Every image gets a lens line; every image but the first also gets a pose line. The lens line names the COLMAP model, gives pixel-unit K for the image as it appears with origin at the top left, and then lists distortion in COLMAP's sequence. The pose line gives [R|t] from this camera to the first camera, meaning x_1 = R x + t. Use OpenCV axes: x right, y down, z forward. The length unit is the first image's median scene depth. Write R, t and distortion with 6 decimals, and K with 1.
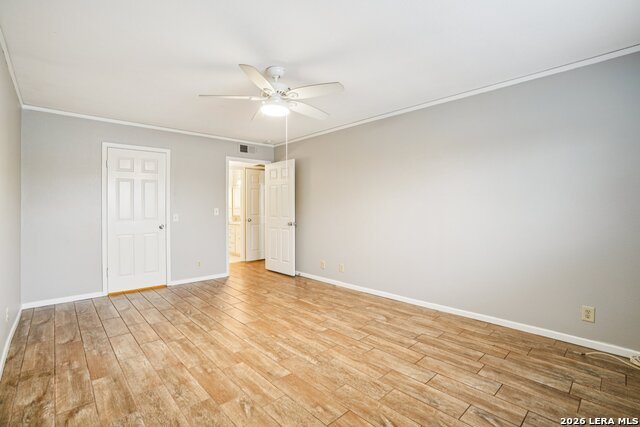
lens RADIAL K [[296.5, 0, 318.8], [0, 296.5, 211.3], [0, 0, 1]] dist [-0.075619, 0.031338]
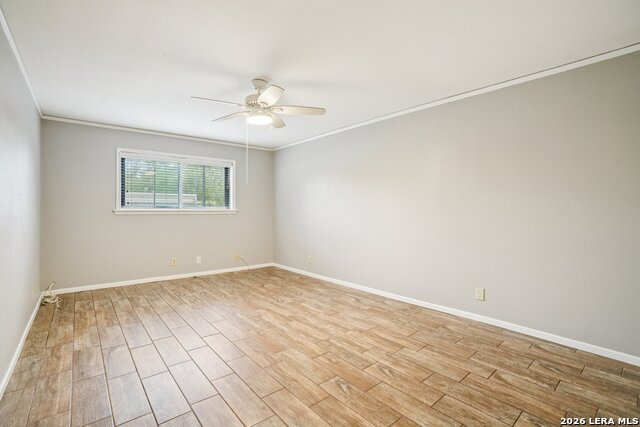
lens RADIAL K [[296.5, 0, 318.8], [0, 296.5, 211.3], [0, 0, 1]] dist [-0.075619, 0.031338]
pose [[-0.998796, 0.001712, 0.049030, -0.408868], [0.002579, 0.999841, 0.017621, -0.018306], [-0.048992, 0.017726, -0.998642, 2.009545]]
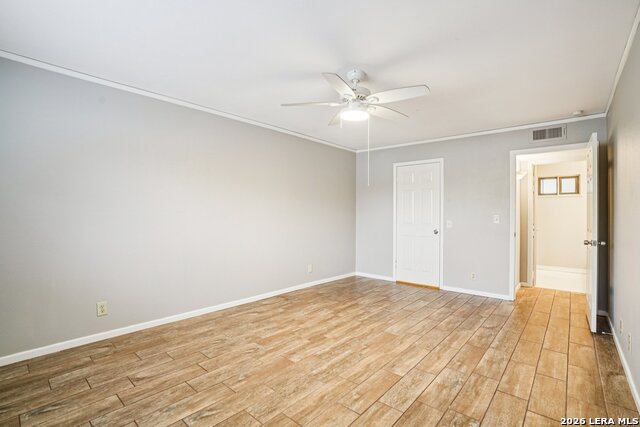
lens RADIAL K [[296.5, 0, 318.8], [0, 296.5, 211.3], [0, 0, 1]] dist [-0.075619, 0.031338]
pose [[0.098234, -0.004167, -0.995155, 0.790946], [-0.018082, 0.999819, -0.005972, -0.012687], [0.994999, 0.018581, 0.098141, 0.749060]]
